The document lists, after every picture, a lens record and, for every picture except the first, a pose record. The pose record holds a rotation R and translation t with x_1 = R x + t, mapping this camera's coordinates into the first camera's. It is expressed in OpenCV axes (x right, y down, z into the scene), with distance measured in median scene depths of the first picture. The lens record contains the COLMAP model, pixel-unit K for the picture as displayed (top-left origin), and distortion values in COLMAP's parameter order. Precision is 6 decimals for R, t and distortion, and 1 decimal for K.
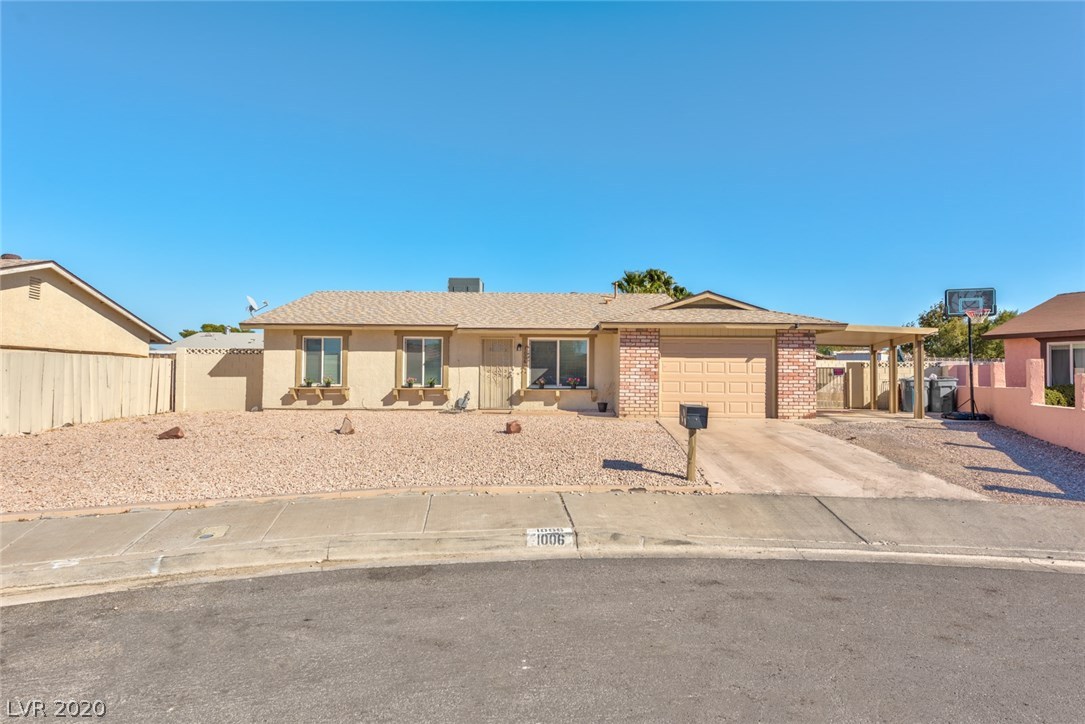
lens RADIAL K [[572.6, 0, 542.5], [0, 572.6, 362.0], [0, 0, 1]] dist [0.004270, 0.000504]
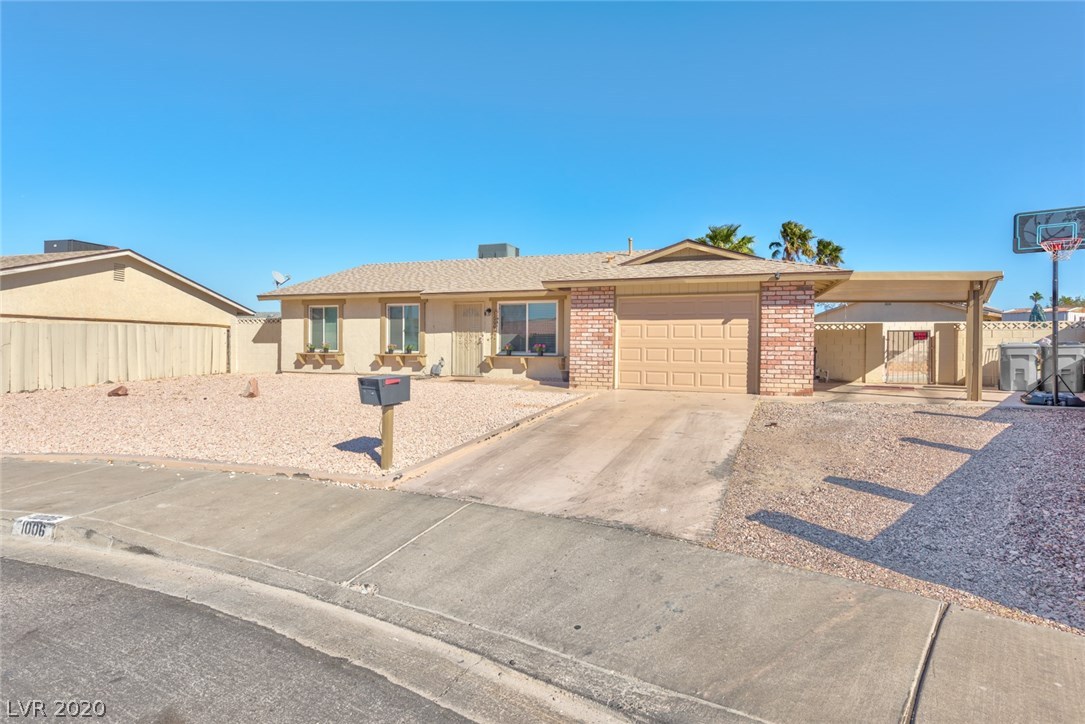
lens RADIAL K [[548.3, 0, 542.4], [0, 548.3, 345.7], [0, 0, 1]] dist [0.003100, 0.000468]
pose [[0.941375, 0.000067, -0.337362, 0.352019], [0.009346, 0.999611, 0.026276, 0.007339], [0.337233, -0.027888, 0.941008, 0.170529]]
